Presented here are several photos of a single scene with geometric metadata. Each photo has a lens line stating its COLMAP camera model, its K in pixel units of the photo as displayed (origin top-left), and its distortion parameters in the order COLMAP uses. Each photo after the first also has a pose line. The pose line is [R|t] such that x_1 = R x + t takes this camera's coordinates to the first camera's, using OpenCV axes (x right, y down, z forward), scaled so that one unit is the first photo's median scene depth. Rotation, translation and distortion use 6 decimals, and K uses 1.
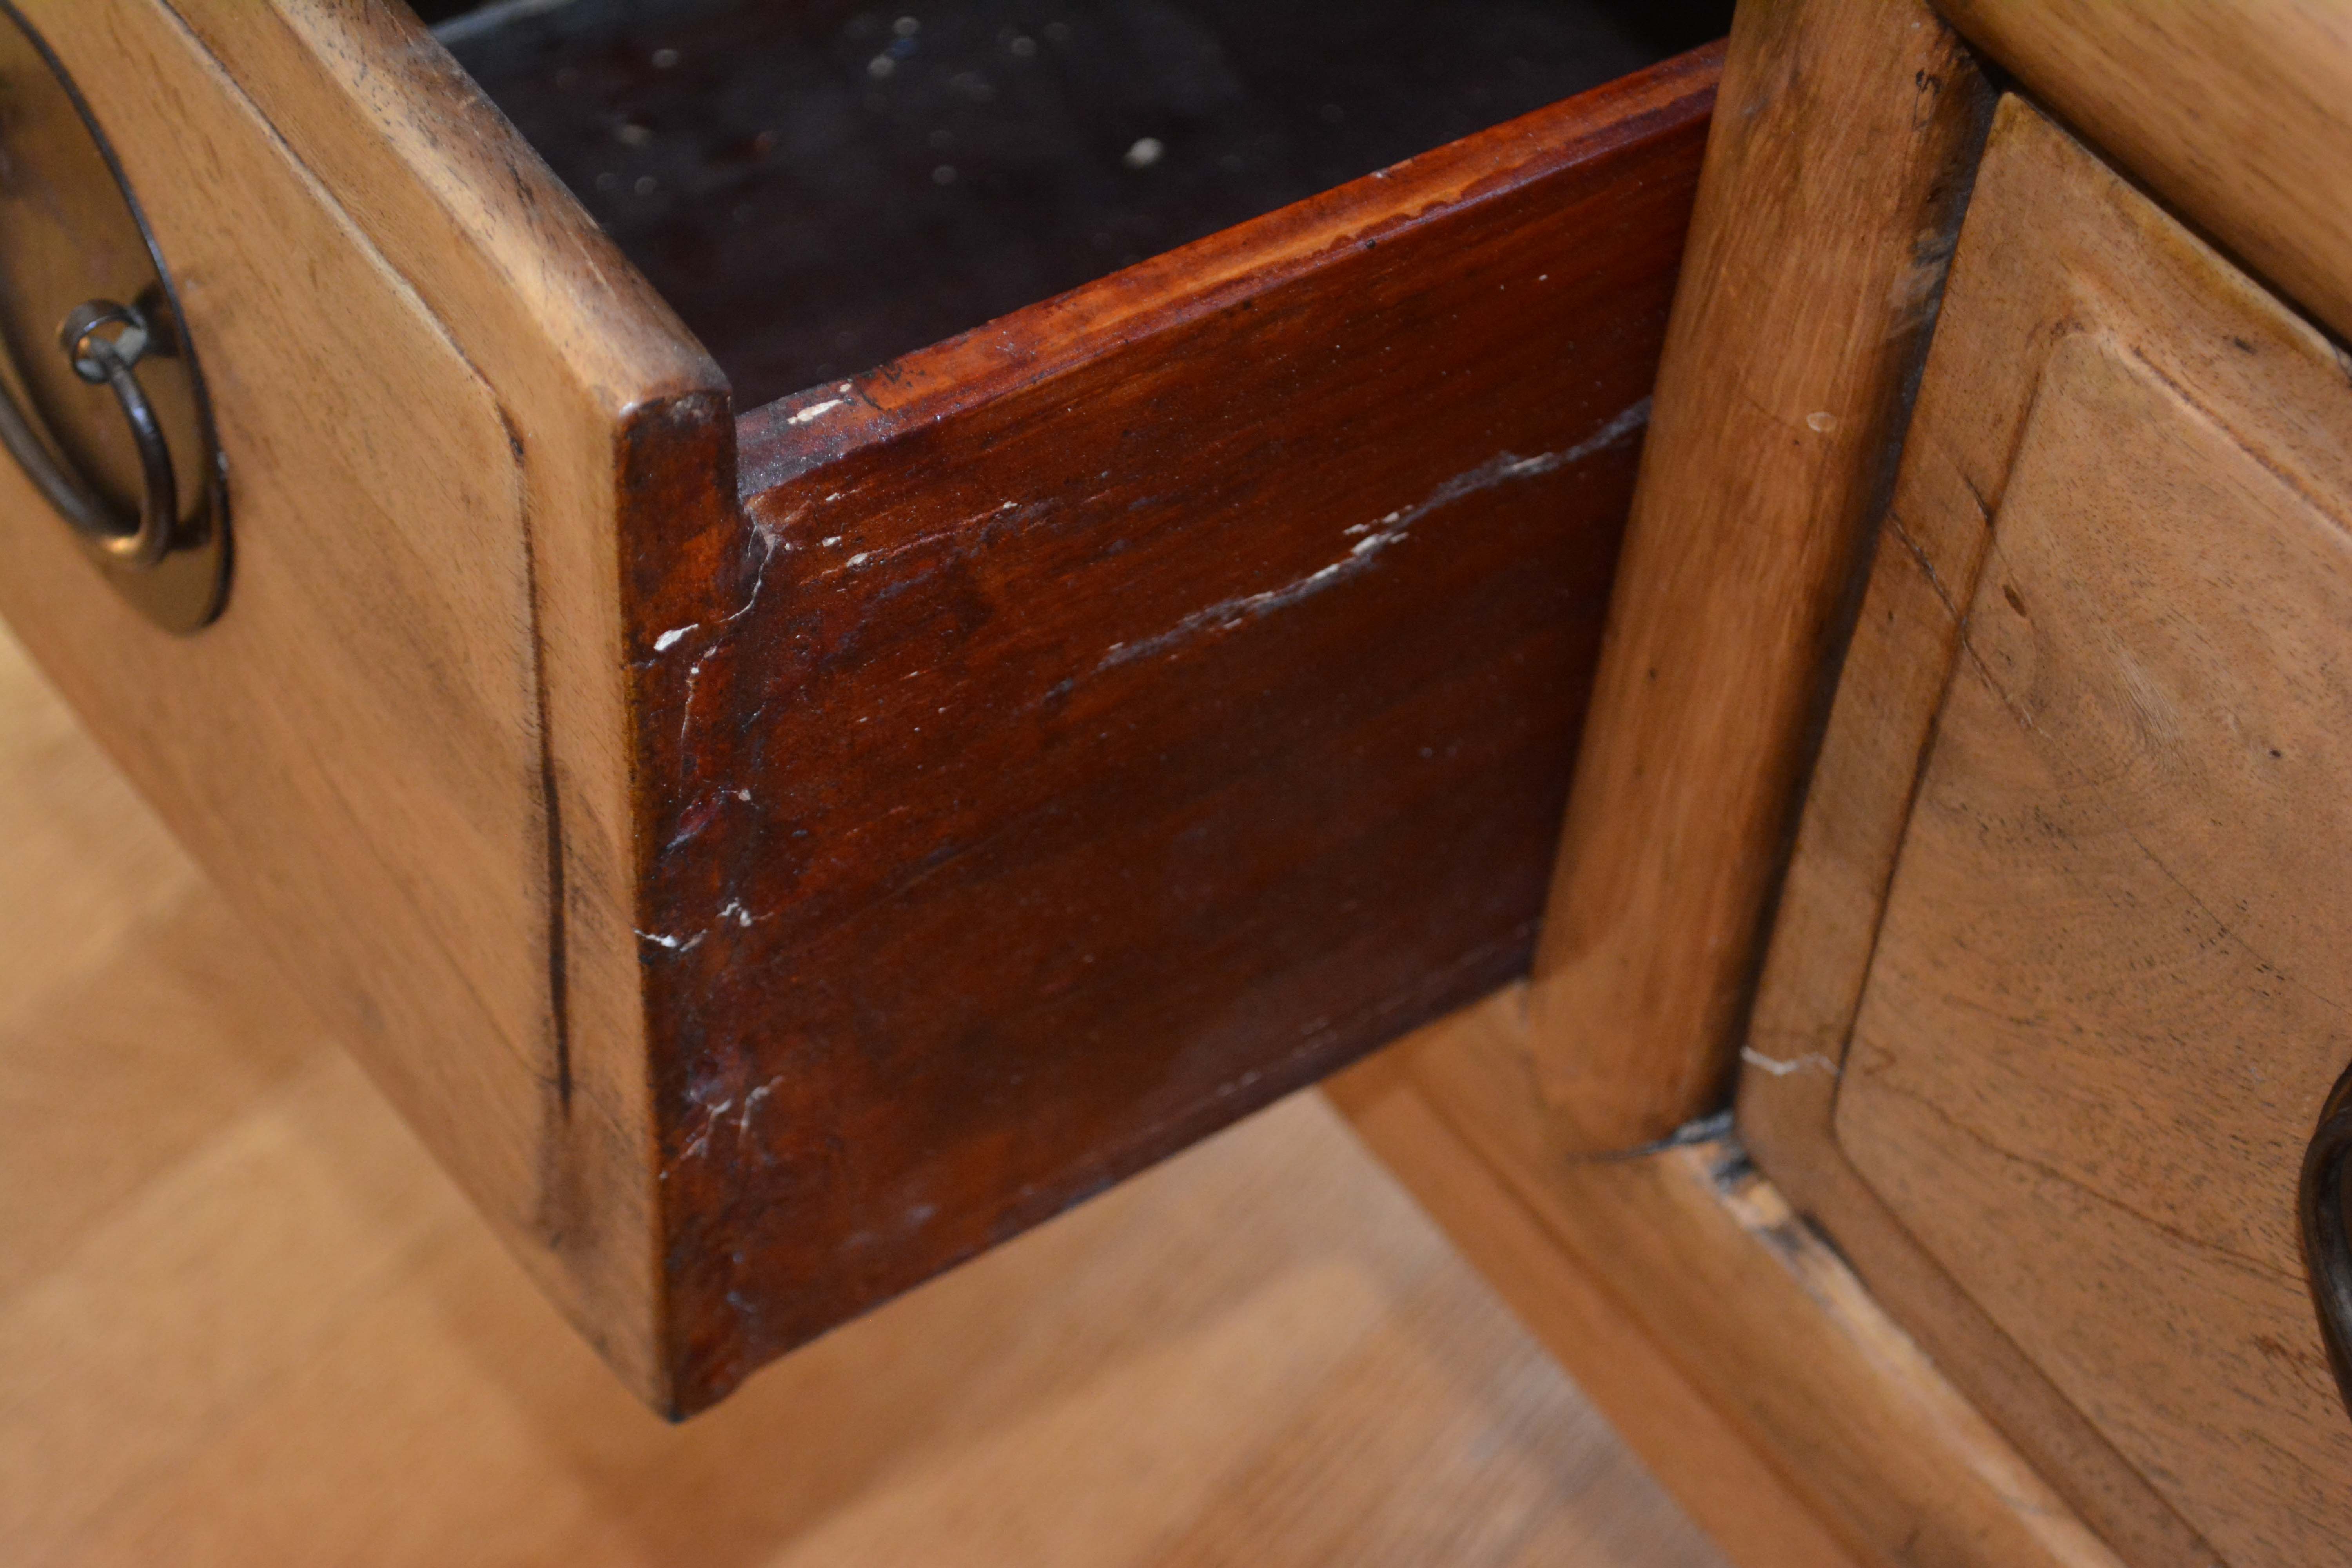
lens RADIAL K [[4605.1, 0, 1176.0], [0, 4605.1, 784.0], [0, 0, 1]] dist [-0.024950, 0.262088]
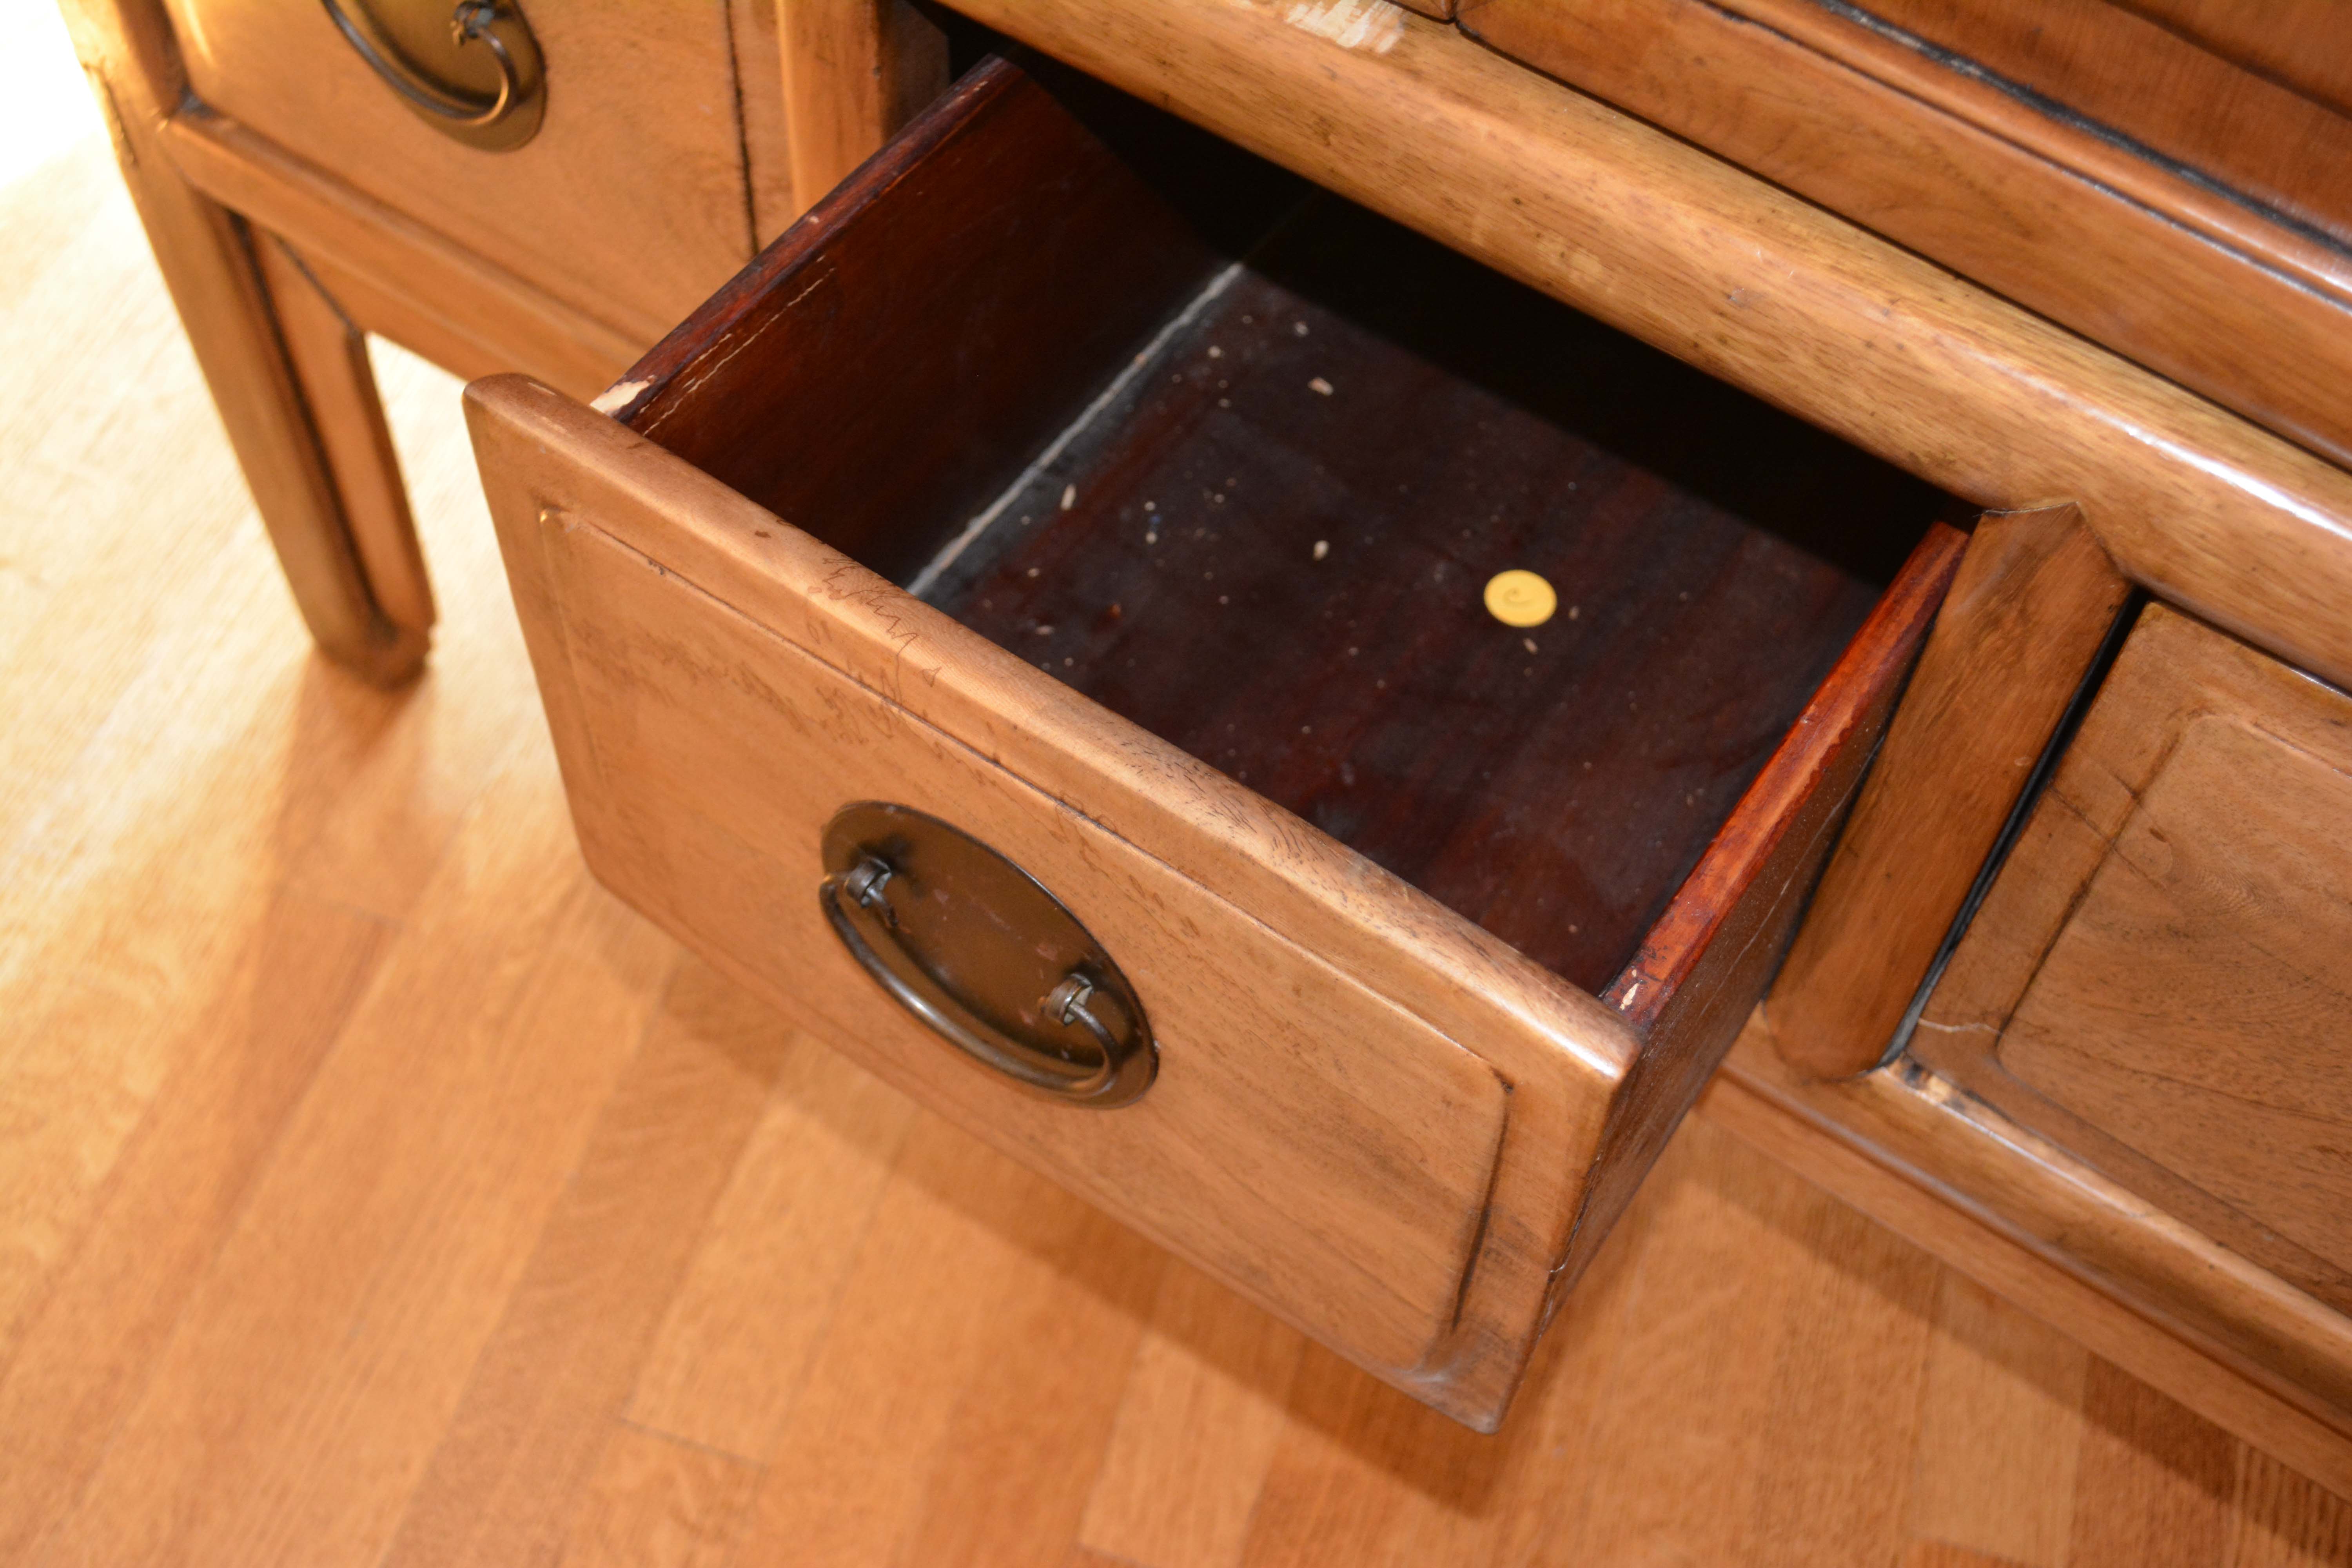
lens RADIAL K [[2539.0, 0, 1171.3], [0, 2539.0, 789.9], [0, 0, 1]] dist [-0.064475, -0.004589]
pose [[0.939980, -0.301213, 0.160338, -0.335790], [0.270656, 0.944291, 0.187241, -0.344248], [-0.207805, -0.132606, 0.969140, 0.112047]]
